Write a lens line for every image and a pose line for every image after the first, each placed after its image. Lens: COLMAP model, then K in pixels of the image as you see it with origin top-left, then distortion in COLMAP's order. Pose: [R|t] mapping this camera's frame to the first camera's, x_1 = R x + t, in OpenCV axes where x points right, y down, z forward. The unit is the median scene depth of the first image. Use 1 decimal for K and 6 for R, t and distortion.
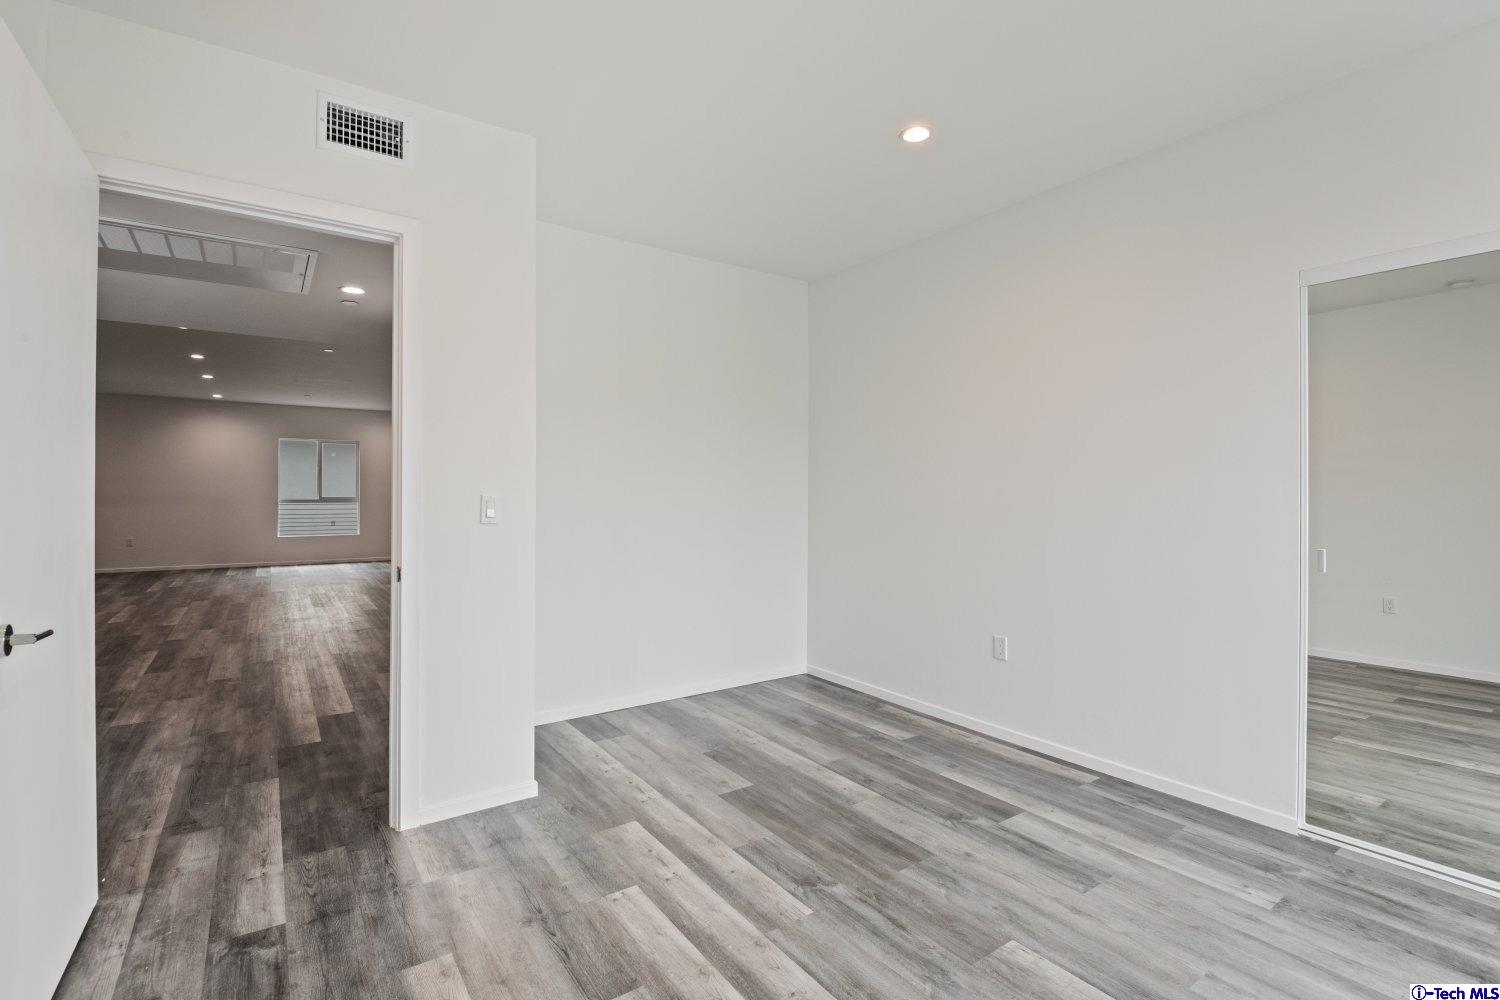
lens RADIAL K [[687.8, 0, 747.9], [0, 687.8, 498.4], [0, 0, 1]] dist [0.011921, -0.015330]
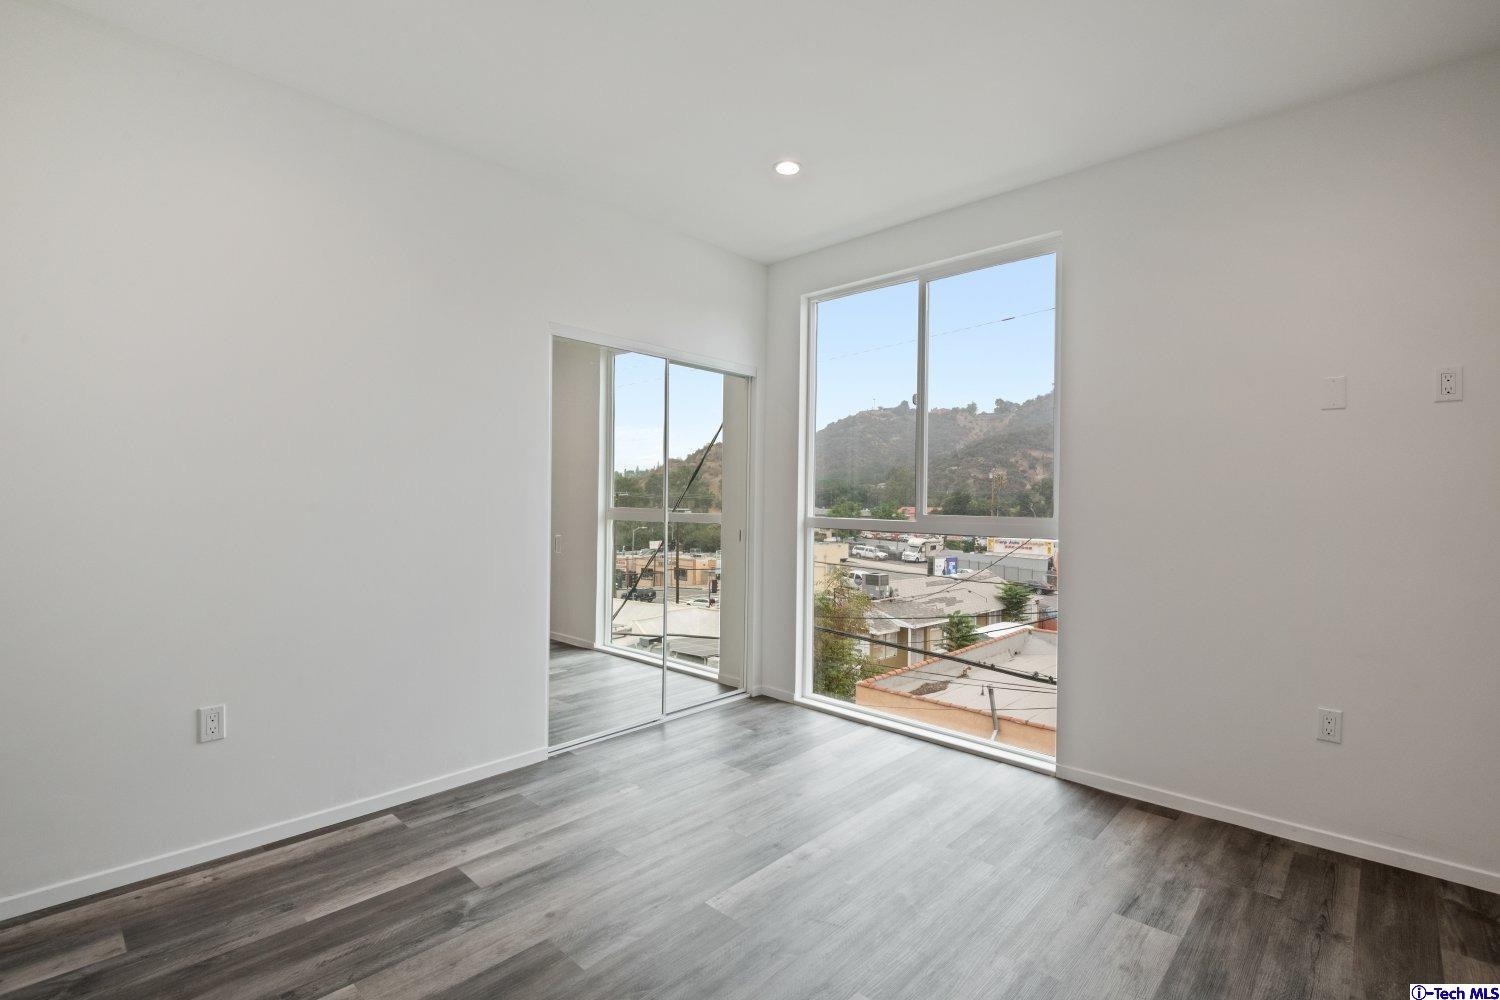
lens RADIAL K [[692.0, 0, 750.4], [0, 692.0, 489.7], [0, 0, 1]] dist [0.012738, -0.020454]
pose [[-0.208844, 0.008205, 0.977915, -0.490852], [-0.003666, 0.999951, -0.009173, -0.002065], [-0.977942, -0.005501, -0.208804, 0.802034]]
